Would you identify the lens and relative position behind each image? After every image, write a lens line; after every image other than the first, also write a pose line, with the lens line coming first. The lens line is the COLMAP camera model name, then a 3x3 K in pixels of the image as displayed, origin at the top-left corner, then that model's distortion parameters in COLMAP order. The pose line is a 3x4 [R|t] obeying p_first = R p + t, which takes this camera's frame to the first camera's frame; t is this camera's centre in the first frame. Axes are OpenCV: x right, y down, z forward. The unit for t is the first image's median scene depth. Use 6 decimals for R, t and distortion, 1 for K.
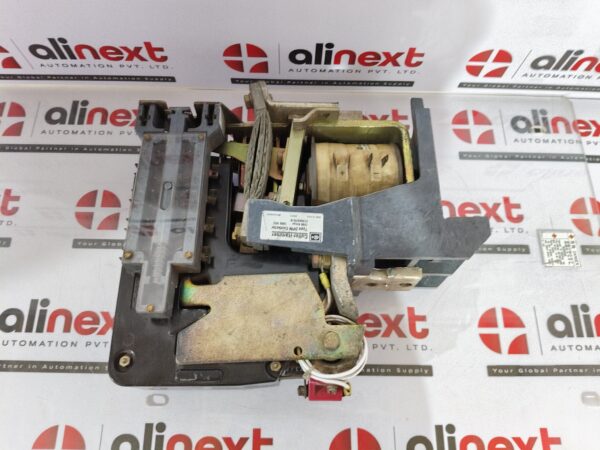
lens RADIAL K [[460.3, 0, 300.0], [0, 460.3, 225.0], [0, 0, 1]] dist [0.012820, -0.069258]
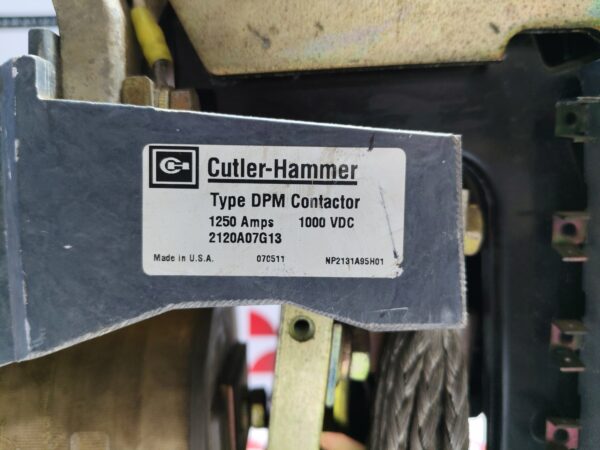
lens RADIAL K [[460.3, 0, 300.0], [0, 460.3, 225.0], [0, 0, 1]] dist [0.012820, -0.069258]
pose [[-0.998272, 0.030412, -0.050271, -0.017376], [-0.046030, -0.936558, 0.347477, -0.081874], [-0.036514, 0.349191, 0.936340, 0.734071]]
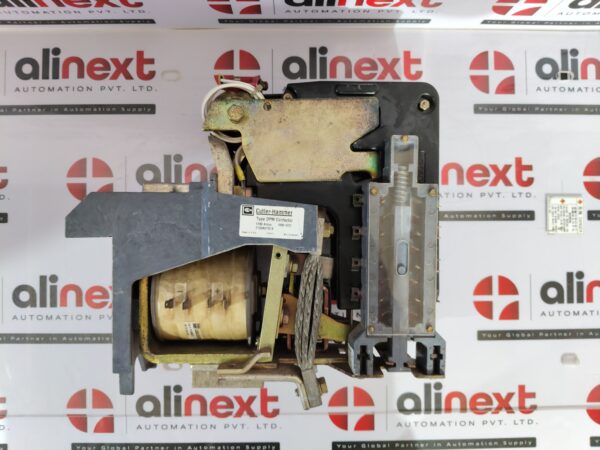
lens RADIAL K [[460.3, 0, 300.0], [0, 460.3, 225.0], [0, 0, 1]] dist [0.012820, -0.069258]
pose [[-0.998836, -0.008498, -0.047471, -0.028931], [-0.010578, -0.921781, 0.387566, -0.360241], [-0.047052, 0.387618, 0.920619, 0.094097]]
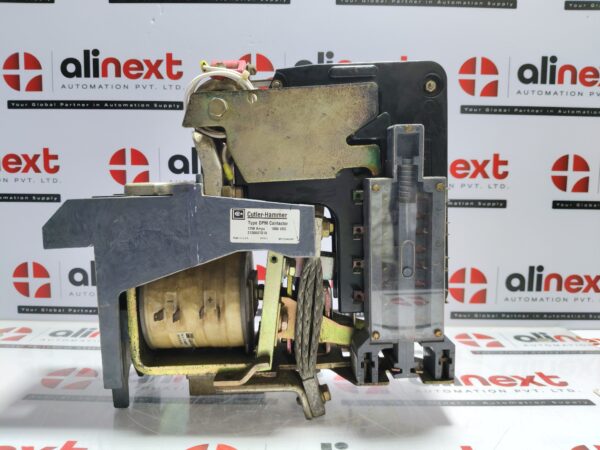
lens RADIAL K [[460.3, 0, 300.0], [0, 460.3, 225.0], [0, 0, 1]] dist [0.012820, -0.069258]
pose [[-0.998925, 0.027277, -0.037473, -0.049014], [-0.037421, -0.951682, 0.304798, -0.255761], [-0.027349, 0.305873, 0.951679, 0.135567]]
